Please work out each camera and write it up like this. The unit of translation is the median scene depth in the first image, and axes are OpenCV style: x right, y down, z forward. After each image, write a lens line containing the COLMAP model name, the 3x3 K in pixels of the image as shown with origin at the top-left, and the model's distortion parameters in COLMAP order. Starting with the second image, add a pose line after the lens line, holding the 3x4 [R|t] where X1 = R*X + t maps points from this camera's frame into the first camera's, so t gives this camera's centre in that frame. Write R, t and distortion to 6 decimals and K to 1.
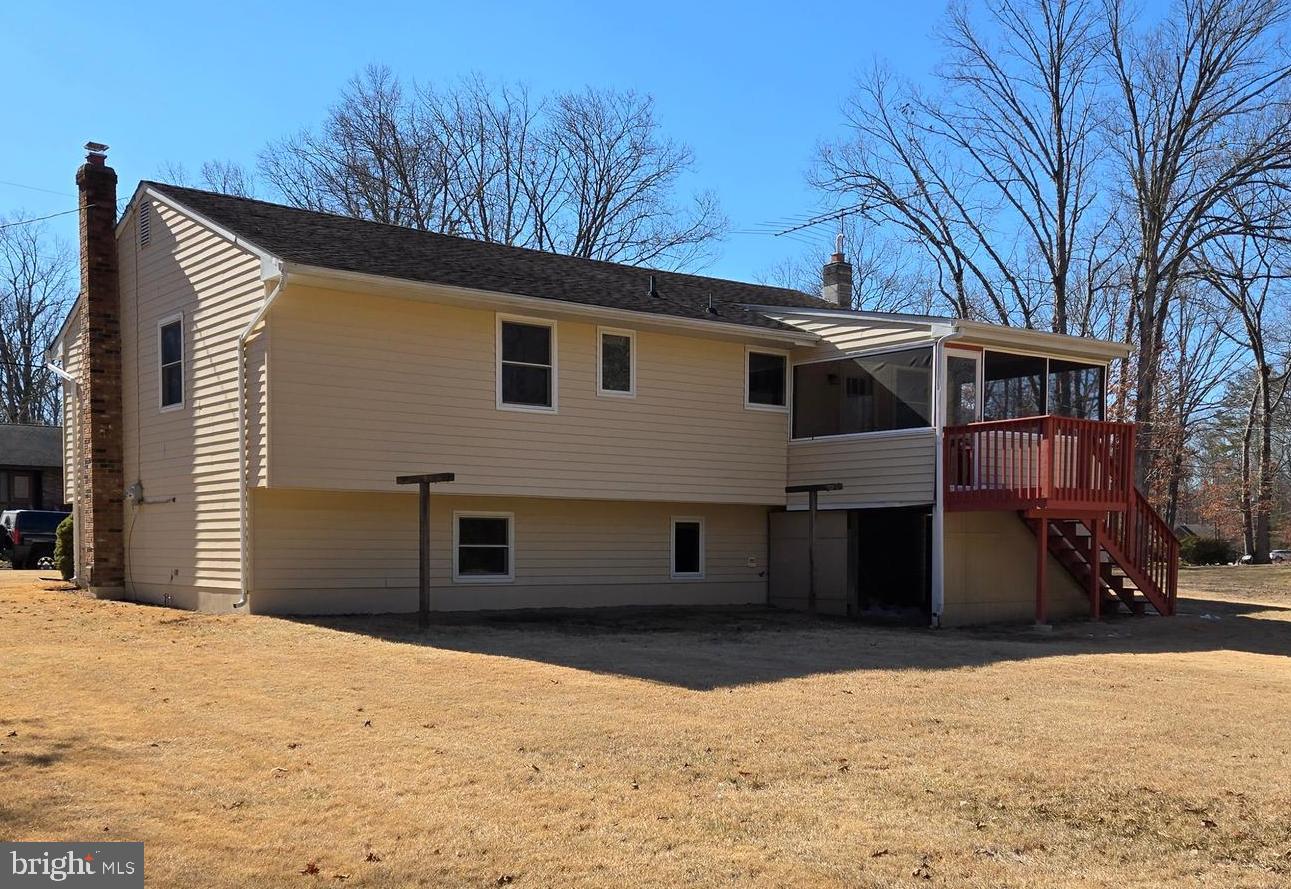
lens RADIAL K [[1388.9, 0, 645.4], [0, 1388.9, 611.6], [0, 0, 1]] dist [0.062595, -0.029210]
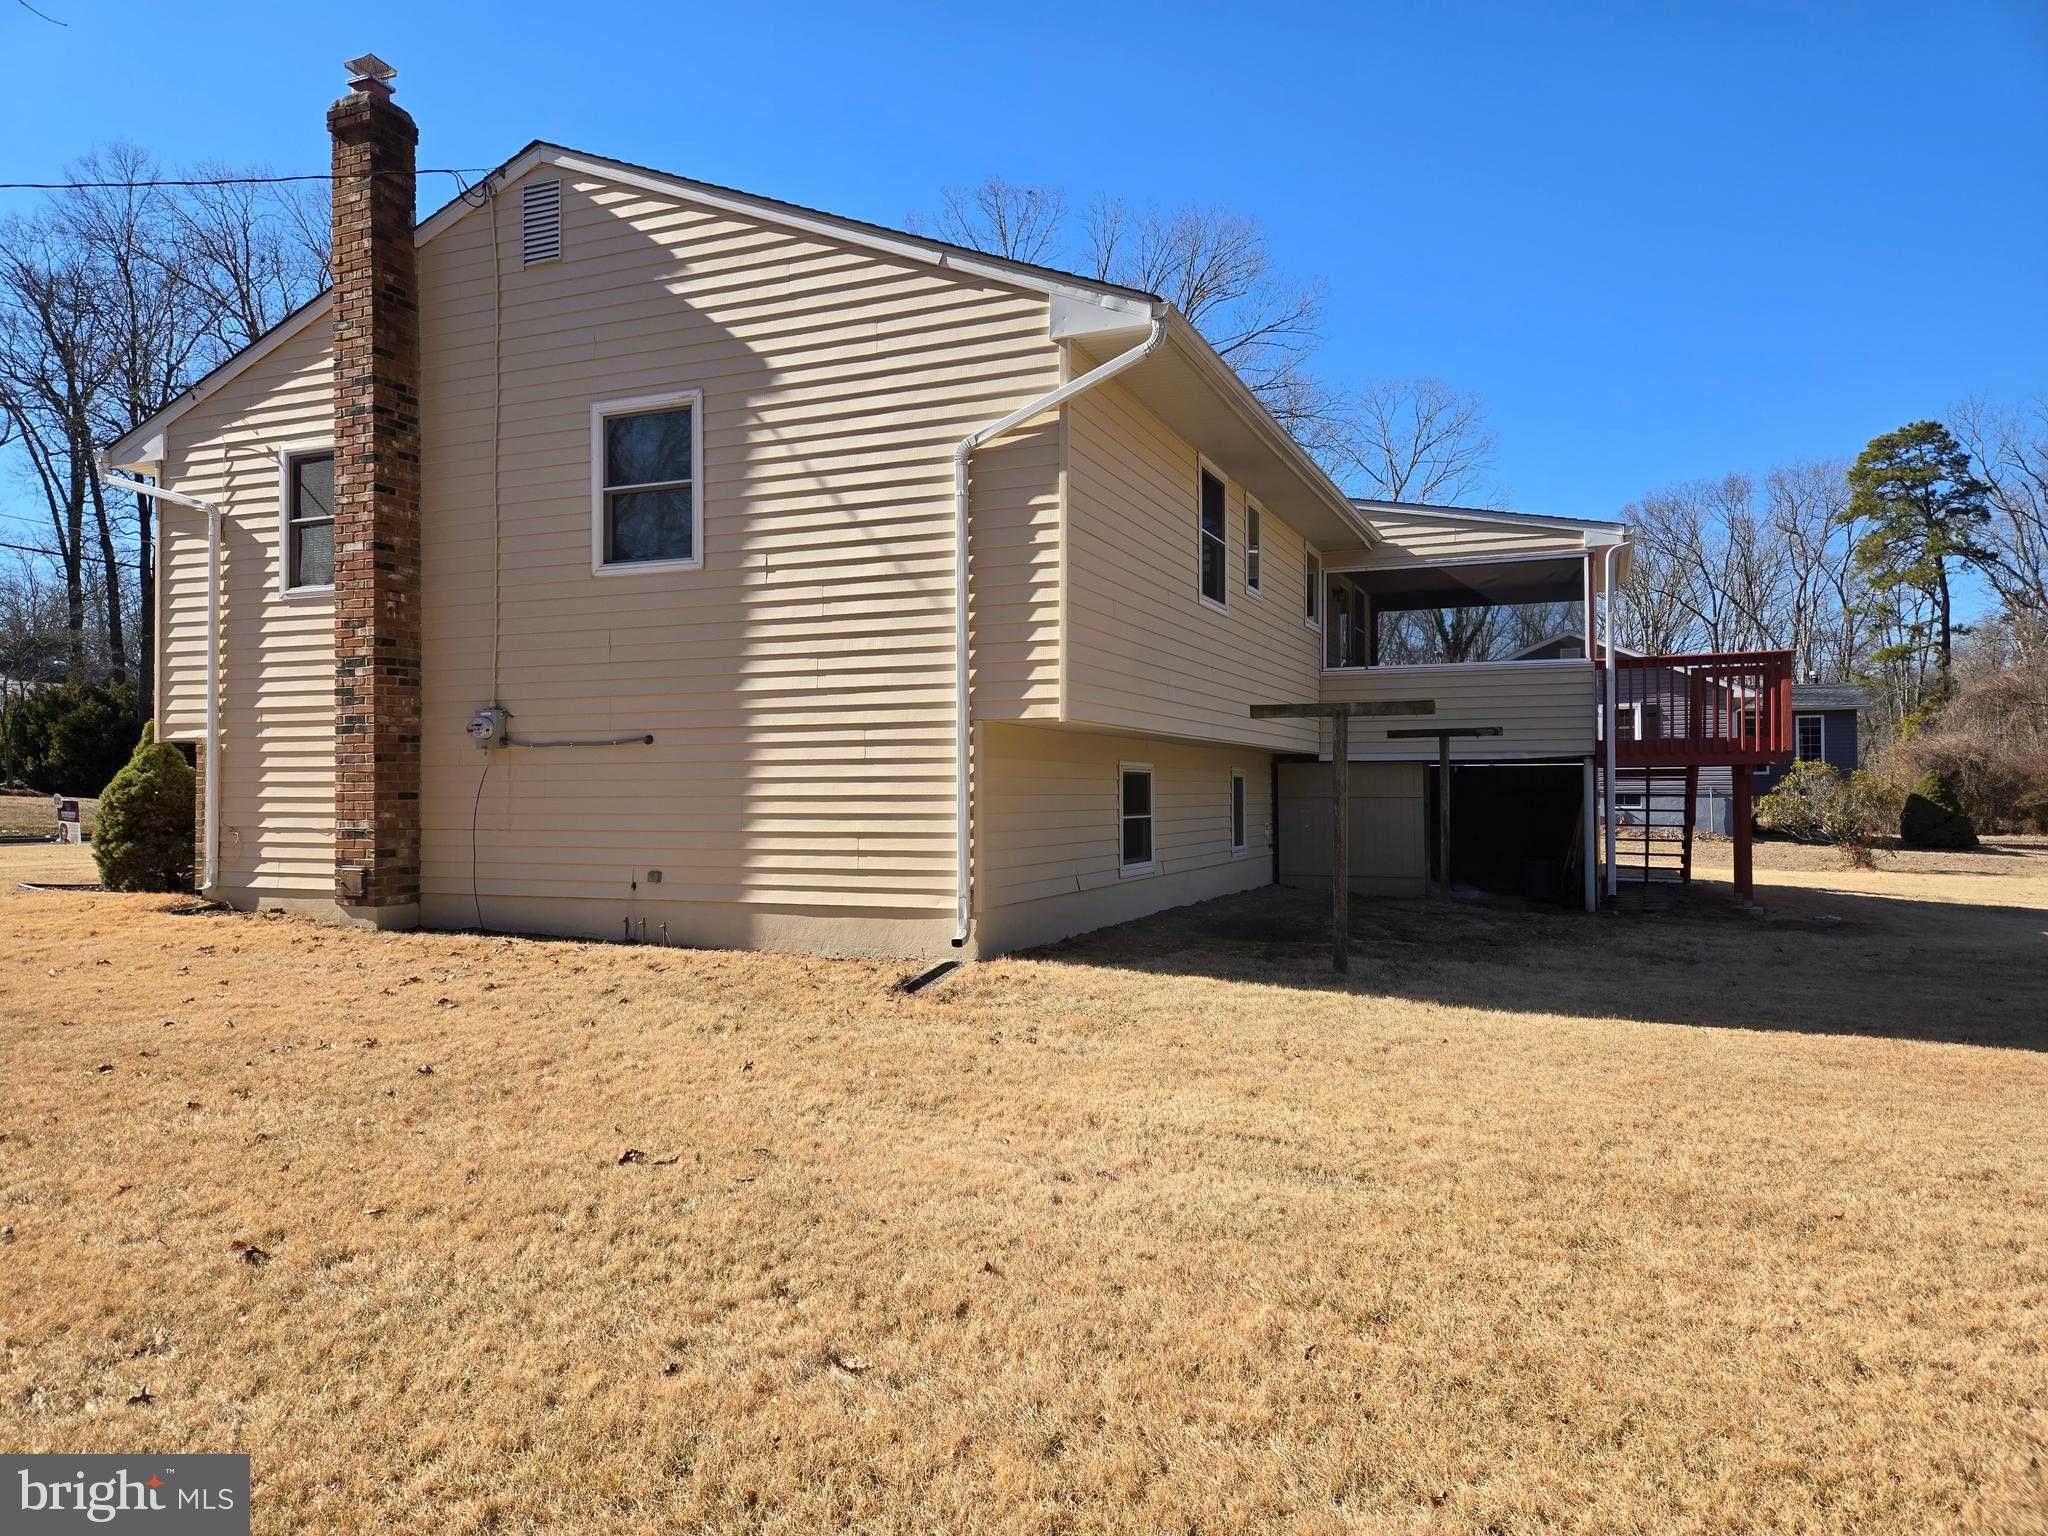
lens RADIAL K [[1365.9, 0, 1017.3], [0, 1365.9, 771.2], [0, 0, 1]] dist [0.046339, -0.002317]
pose [[0.873020, -0.001002, 0.487683, -0.430334], [0.028422, 0.998403, -0.048828, -0.035510], [-0.486855, 0.056489, 0.871654, 0.441719]]
